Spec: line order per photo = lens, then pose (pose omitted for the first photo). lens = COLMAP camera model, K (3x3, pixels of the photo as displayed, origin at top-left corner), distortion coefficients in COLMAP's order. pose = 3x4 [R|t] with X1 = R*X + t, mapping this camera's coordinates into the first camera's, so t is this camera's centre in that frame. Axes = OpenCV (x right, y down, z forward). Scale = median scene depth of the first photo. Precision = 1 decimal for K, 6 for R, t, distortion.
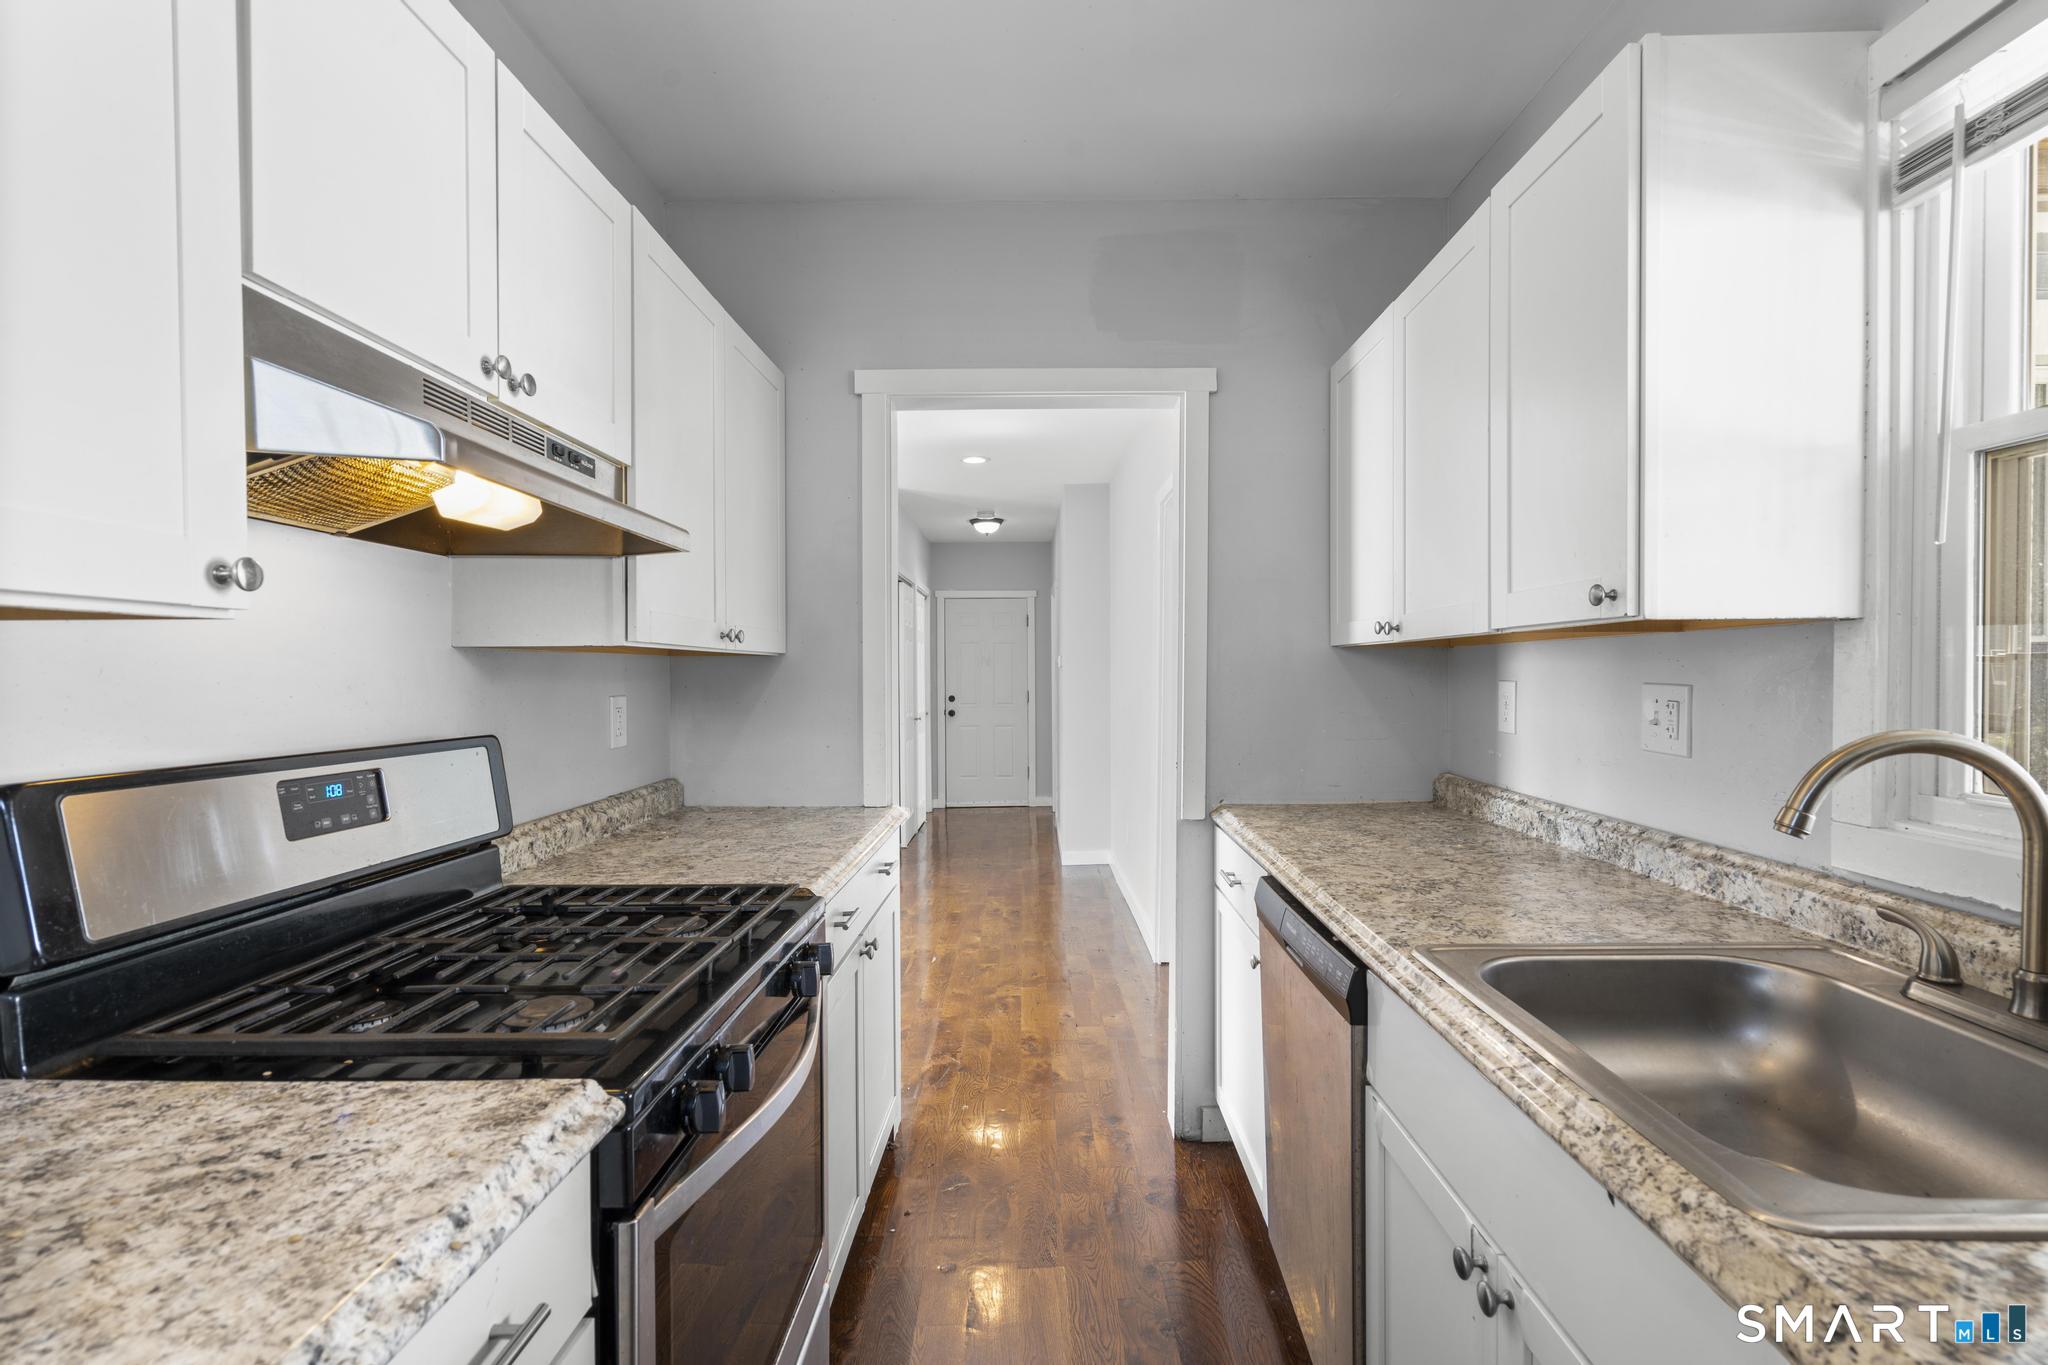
lens RADIAL K [[919.8, 0, 1026.0], [0, 919.8, 683.6], [0, 0, 1]] dist [-0.007641, 0.003230]
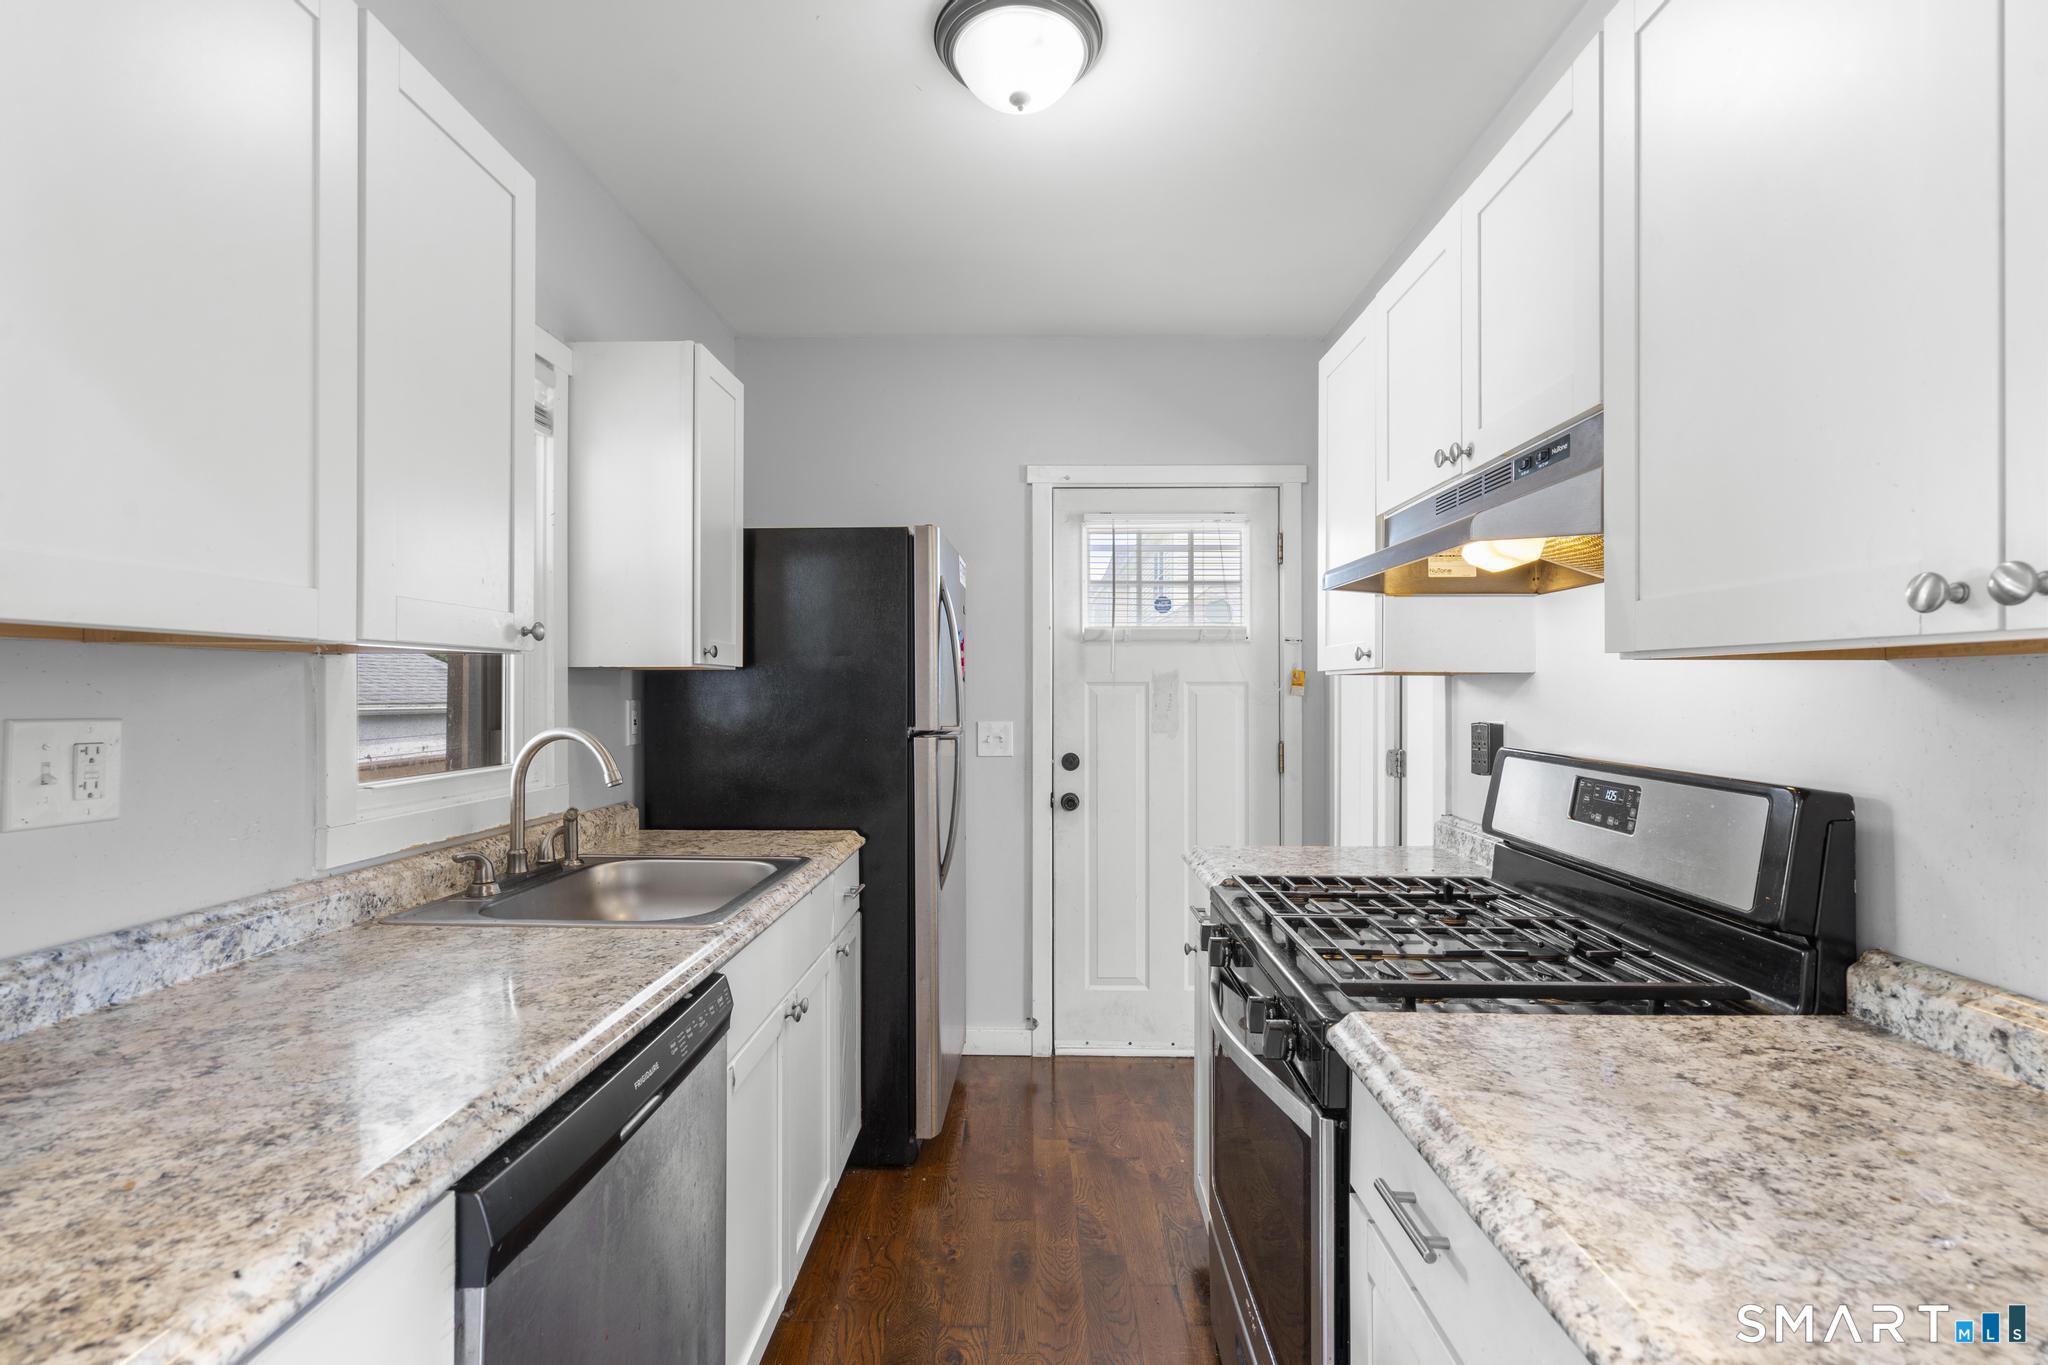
lens RADIAL K [[919.8, 0, 1036.1], [0, 919.8, 690.3], [0, 0, 1]] dist [-0.007641, 0.003230]
pose [[-0.999861, 0.003407, -0.016337, 0.007502], [0.003236, 0.999940, 0.010469, -0.029102], [0.016372, 0.010414, -0.999812, 1.861388]]
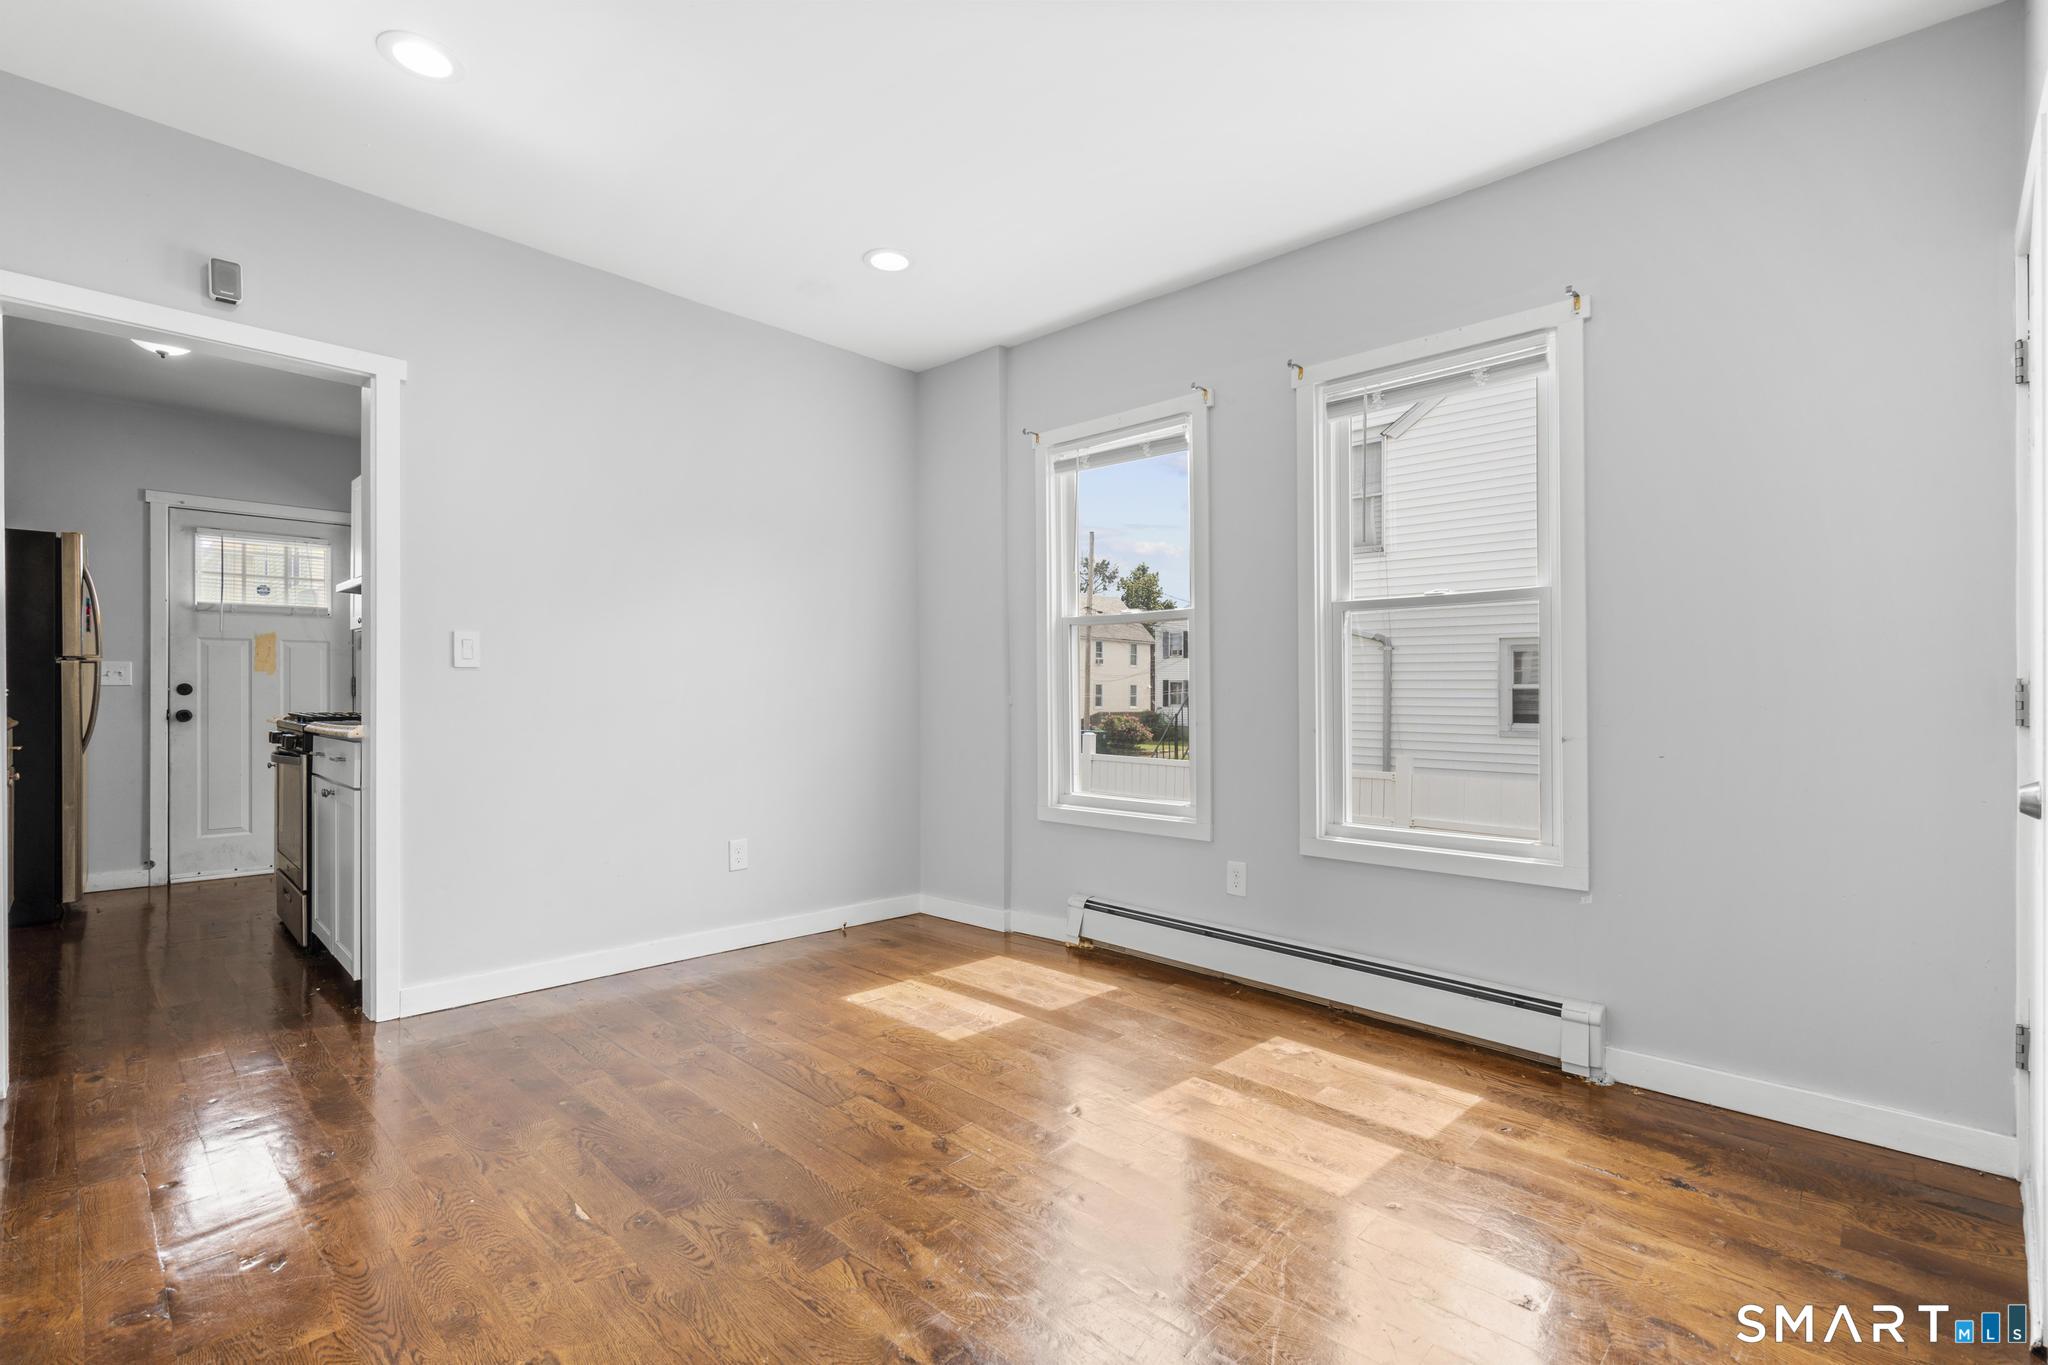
lens RADIAL K [[919.8, 0, 1028.5], [0, 919.8, 688.9], [0, 0, 1]] dist [-0.007641, 0.003230]
pose [[-0.684330, 0.001778, -0.729170, 0.132076], [-0.005402, 0.999957, 0.007508, 0.060801], [0.729153, 0.009077, -0.684291, 3.229797]]
